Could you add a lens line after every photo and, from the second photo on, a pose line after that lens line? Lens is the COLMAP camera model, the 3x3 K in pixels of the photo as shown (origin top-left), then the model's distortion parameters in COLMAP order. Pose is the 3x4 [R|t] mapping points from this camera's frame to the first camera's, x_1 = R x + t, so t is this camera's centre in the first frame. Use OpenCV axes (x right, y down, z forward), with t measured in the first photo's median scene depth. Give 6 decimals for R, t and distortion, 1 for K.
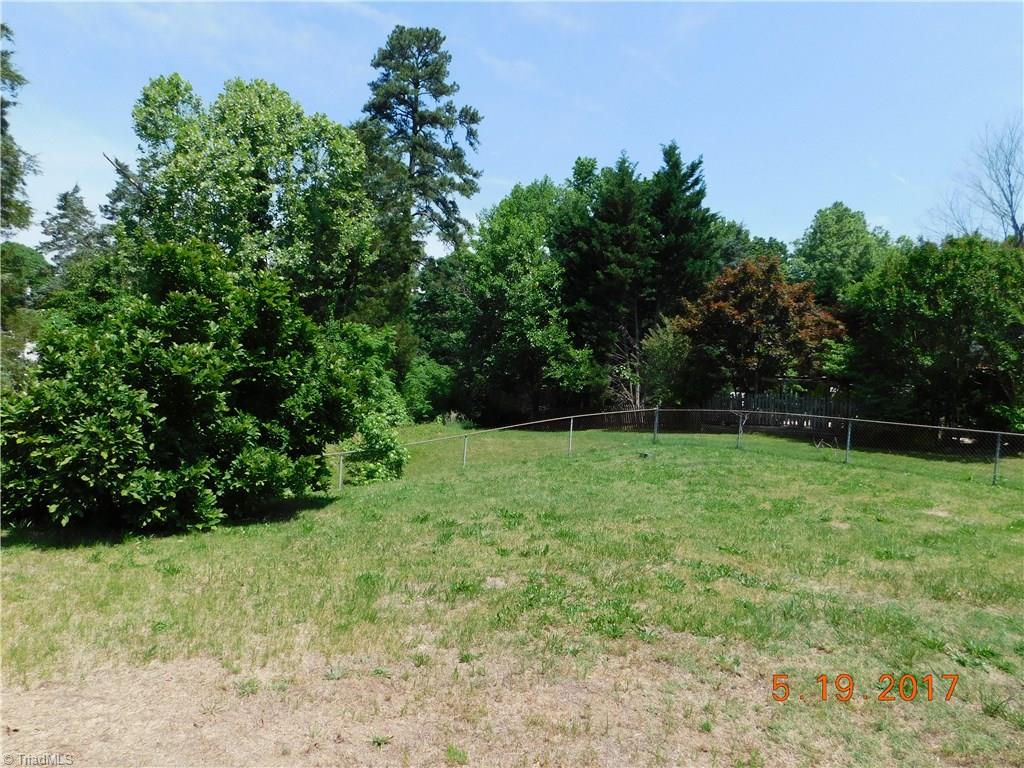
lens RADIAL K [[685.8, 0, 512.0], [0, 685.8, 384.0], [0, 0, 1]] dist [-0.001525, -0.001059]
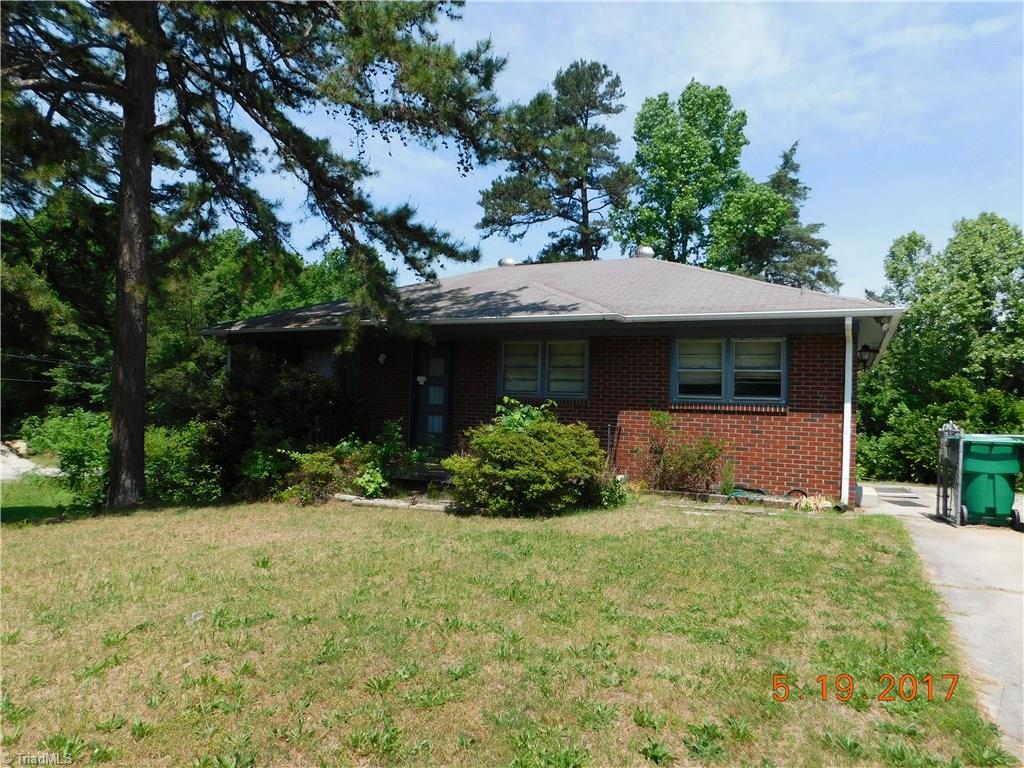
lens RADIAL K [[674.5, 0, 511.3], [0, 674.5, 382.1], [0, 0, 1]] dist [-0.072890, 0.058562]
pose [[0.555408, -0.070909, -0.828550, 0.182919], [-0.028523, 0.994147, -0.104201, 0.028997], [0.831089, 0.081507, 0.550134, -0.489500]]
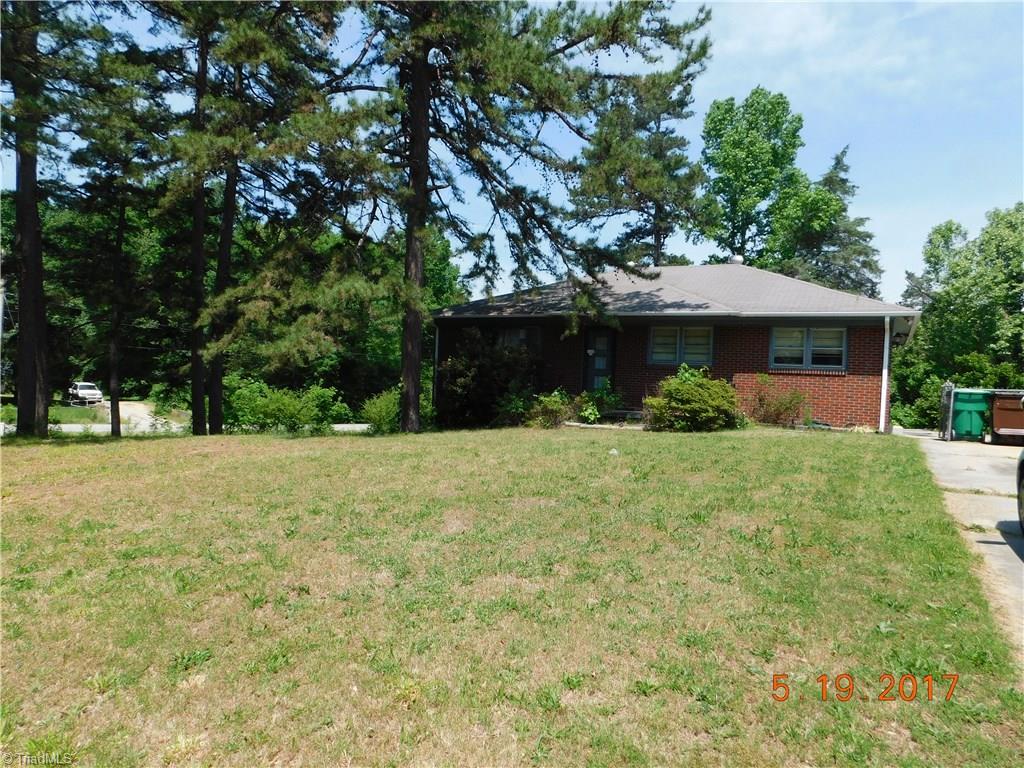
lens RADIAL K [[671.0, 0, 513.4], [0, 671.0, 385.9], [0, 0, 1]] dist [-0.064958, 0.043991]
pose [[0.518353, -0.024457, -0.854817, 0.322246], [-0.040657, 0.997756, -0.053201, 0.058648], [0.854200, 0.062331, 0.516195, -0.736490]]
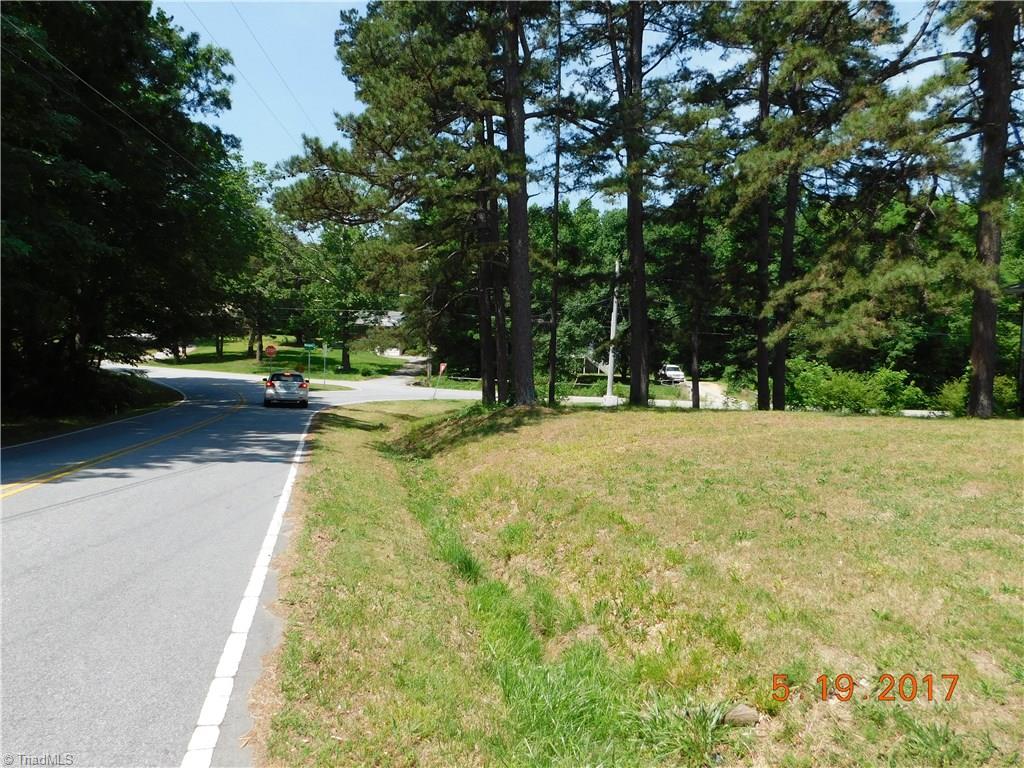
lens RADIAL K [[674.5, 0, 511.3], [0, 674.5, 382.1], [0, 0, 1]] dist [-0.072890, 0.058562]
pose [[-0.260809, -0.003964, -0.965382, 0.411451], [-0.068064, 0.997579, 0.014292, 0.060824], [0.962988, 0.069435, -0.260448, -0.740393]]
